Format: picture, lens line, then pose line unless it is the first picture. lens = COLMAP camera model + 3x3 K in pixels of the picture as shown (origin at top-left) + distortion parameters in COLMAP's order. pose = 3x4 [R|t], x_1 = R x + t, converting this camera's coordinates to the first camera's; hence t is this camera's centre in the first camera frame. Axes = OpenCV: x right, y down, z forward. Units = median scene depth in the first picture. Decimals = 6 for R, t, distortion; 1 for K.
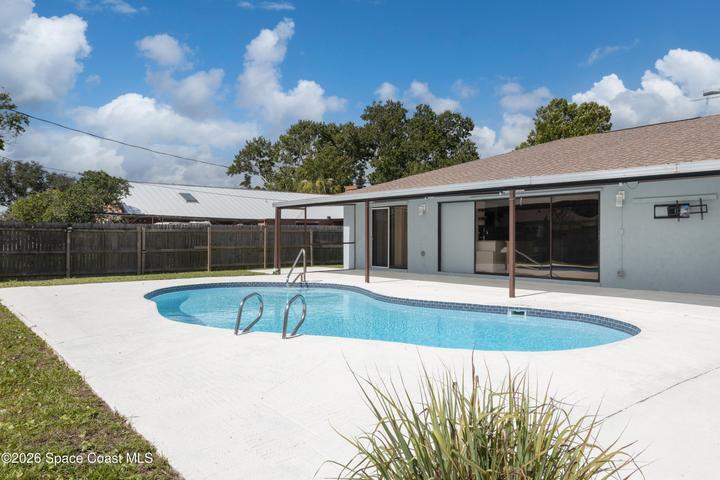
lens RADIAL K [[581.8, 0, 360.0], [0, 581.8, 240.0], [0, 0, 1]] dist [-0.000063, 0.000932]
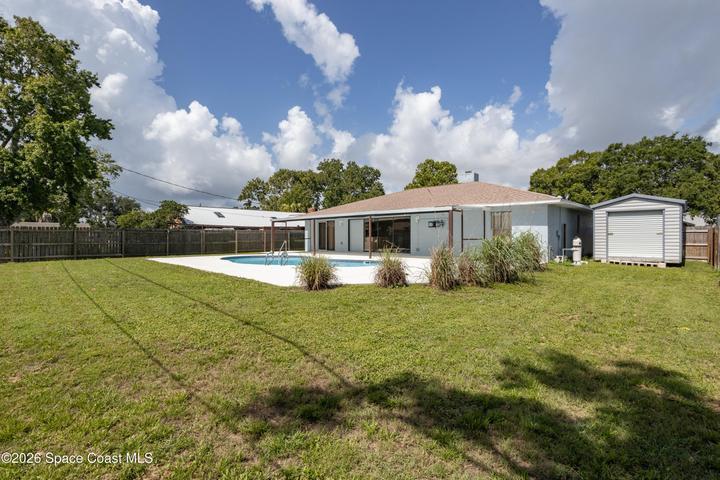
lens RADIAL K [[408.0, 0, 360.0], [0, 408.0, 240.0], [0, 0, 1]] dist [0.000480, -0.000037]
pose [[0.995624, -0.002257, 0.093420, 0.018381], [0.002424, 0.999996, -0.001674, 0.007525], [-0.093416, 0.001893, 0.995625, -0.269310]]
